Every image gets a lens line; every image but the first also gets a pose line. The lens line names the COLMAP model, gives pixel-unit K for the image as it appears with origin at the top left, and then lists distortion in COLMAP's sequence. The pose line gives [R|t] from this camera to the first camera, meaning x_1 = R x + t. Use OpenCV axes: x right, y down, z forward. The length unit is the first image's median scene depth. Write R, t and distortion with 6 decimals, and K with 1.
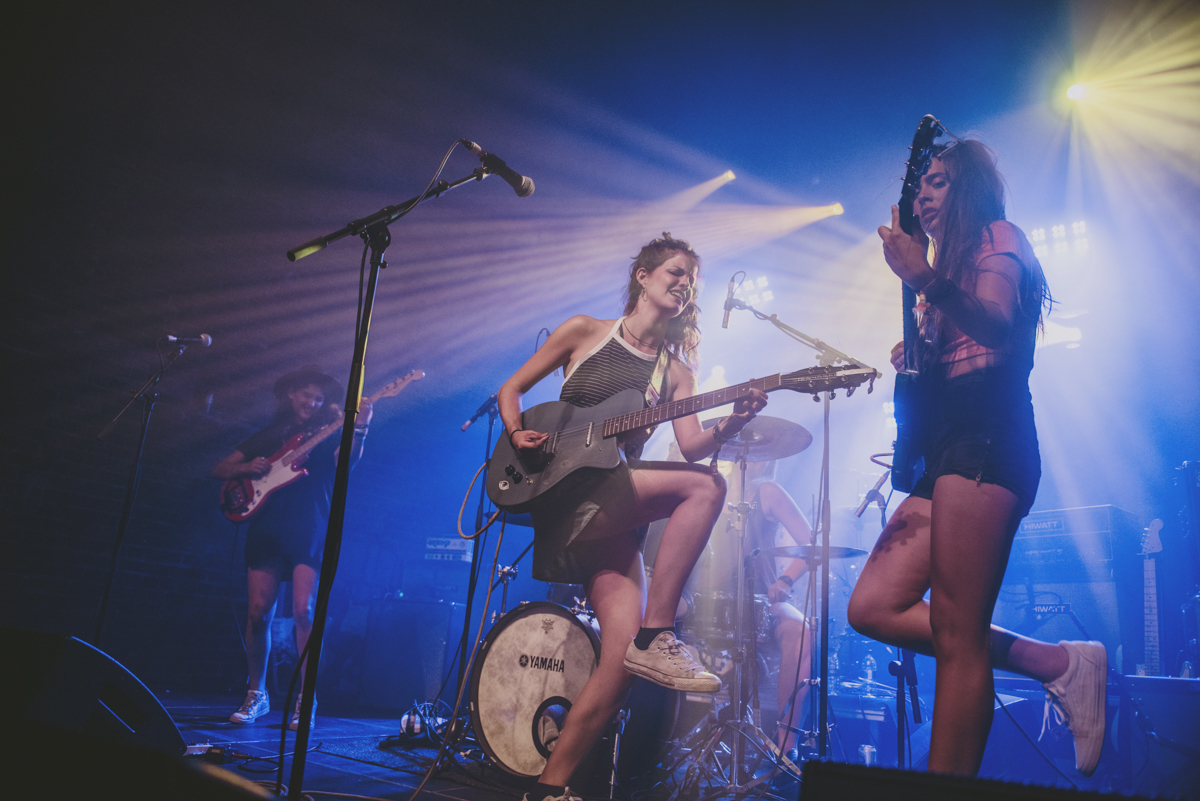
lens RADIAL K [[820.2, 0, 595.2], [0, 820.2, 403.6], [0, 0, 1]] dist [-0.053000, -0.002012]
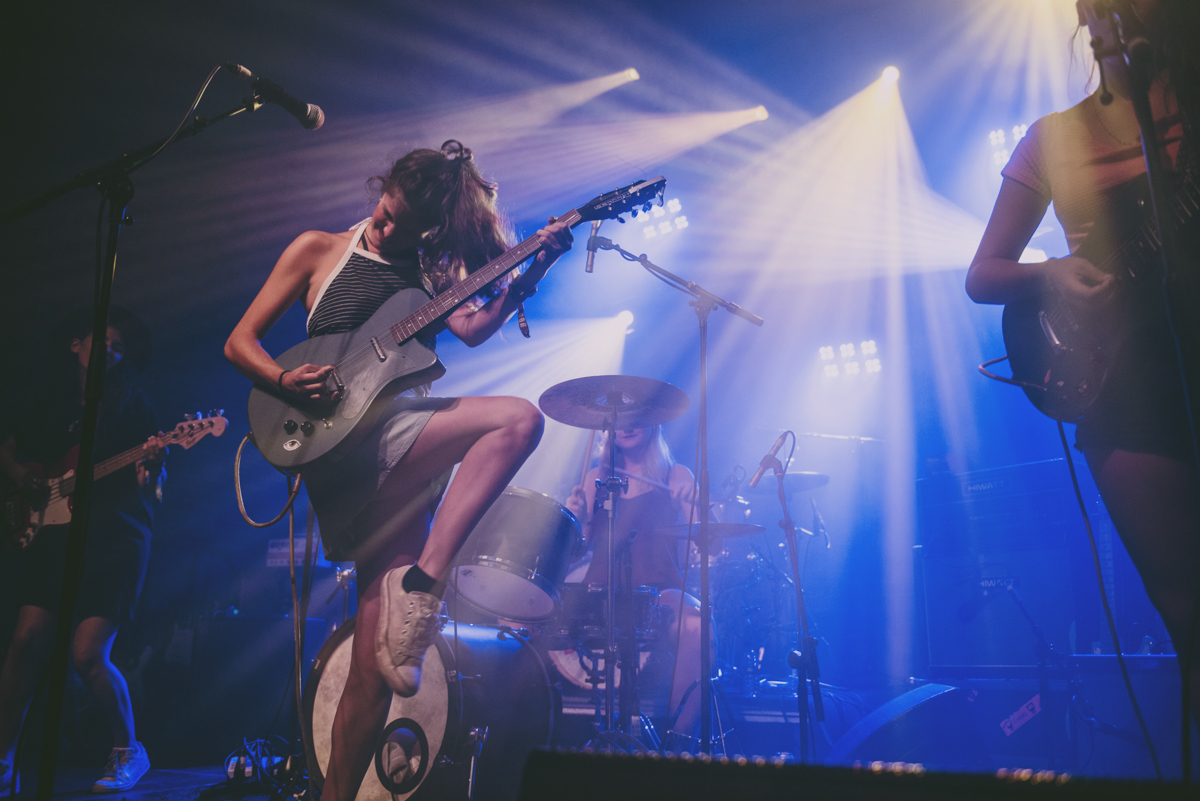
lens RADIAL K [[1027.9, 0, 595.2], [0, 1027.9, 405.2], [0, 0, 1]] dist [-0.030550, 0.084838]
pose [[0.995401, -0.047790, 0.083021, 0.071400], [0.043854, 0.997855, 0.048607, -0.007038], [-0.085166, -0.044743, 0.995362, -0.056448]]
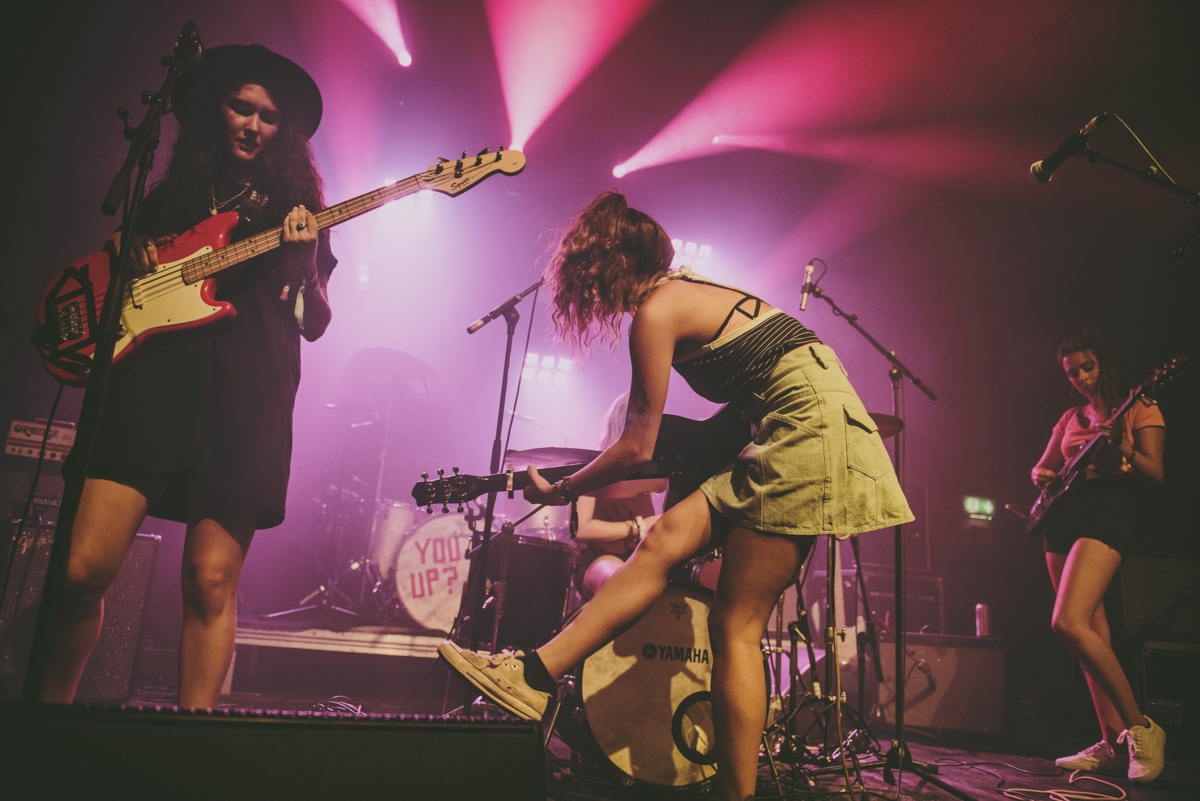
lens RADIAL K [[802.8, 0, 659.0], [0, 802.8, 431.6], [0, 0, 1]] dist [-0.029785, -0.000110]
pose [[0.604422, 0.147790, 0.782836, -0.711283], [-0.251859, 0.967692, 0.011769, 0.082015], [-0.755805, -0.204278, 0.622117, 0.501791]]
